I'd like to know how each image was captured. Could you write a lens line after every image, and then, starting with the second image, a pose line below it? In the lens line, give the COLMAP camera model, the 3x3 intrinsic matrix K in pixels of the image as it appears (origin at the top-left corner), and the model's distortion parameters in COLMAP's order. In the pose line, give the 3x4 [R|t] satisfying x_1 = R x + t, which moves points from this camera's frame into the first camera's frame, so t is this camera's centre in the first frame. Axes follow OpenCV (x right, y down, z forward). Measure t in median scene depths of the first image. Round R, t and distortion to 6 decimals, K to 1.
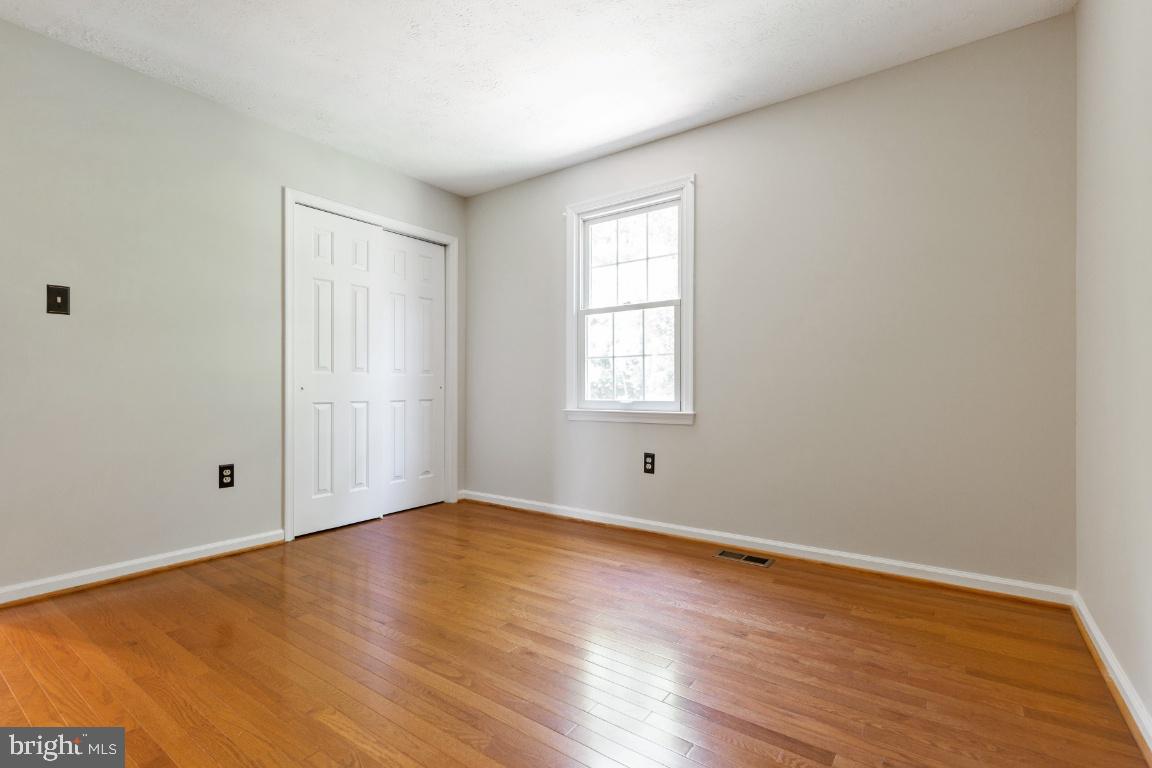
lens RADIAL K [[526.2, 0, 580.9], [0, 526.2, 382.9], [0, 0, 1]] dist [0.003600, 0.000045]
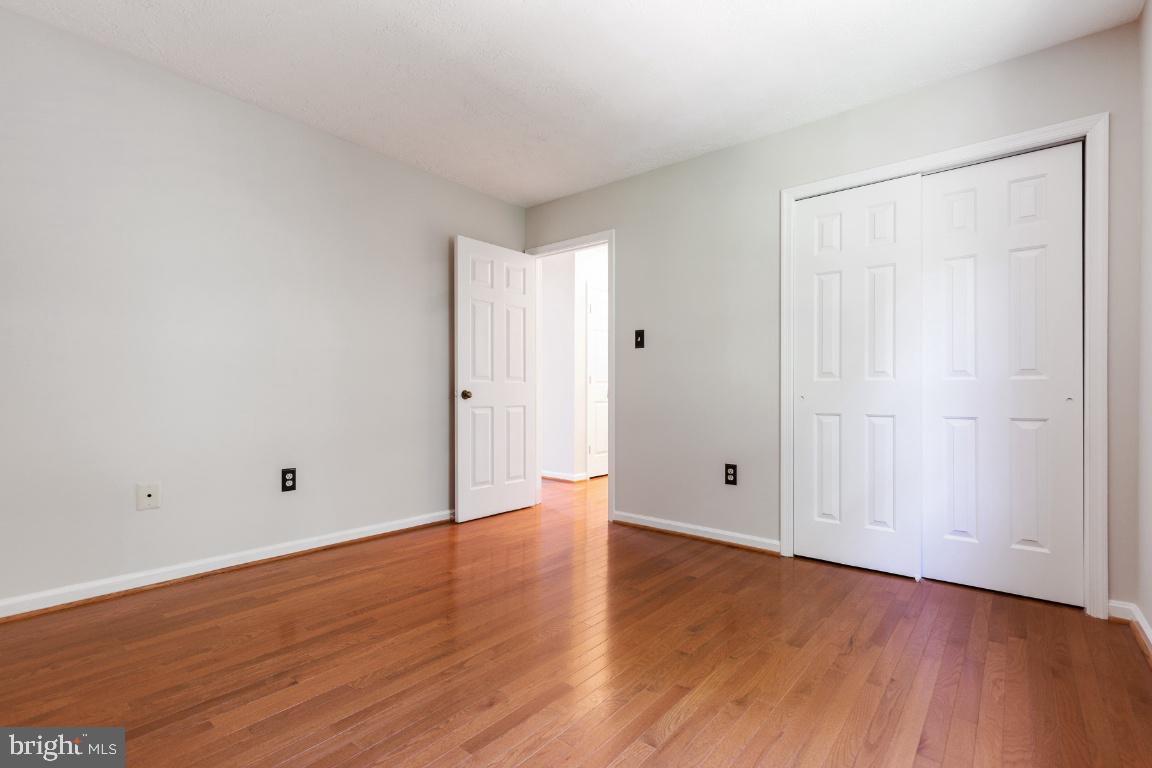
lens RADIAL K [[526.2, 0, 581.5], [0, 526.2, 391.0], [0, 0, 1]] dist [0.003600, 0.000045]
pose [[-0.070811, -0.006537, -0.997468, 0.434975], [-0.001889, 0.999978, -0.006419, 0.006652], [0.997488, 0.001430, -0.070822, 0.701813]]
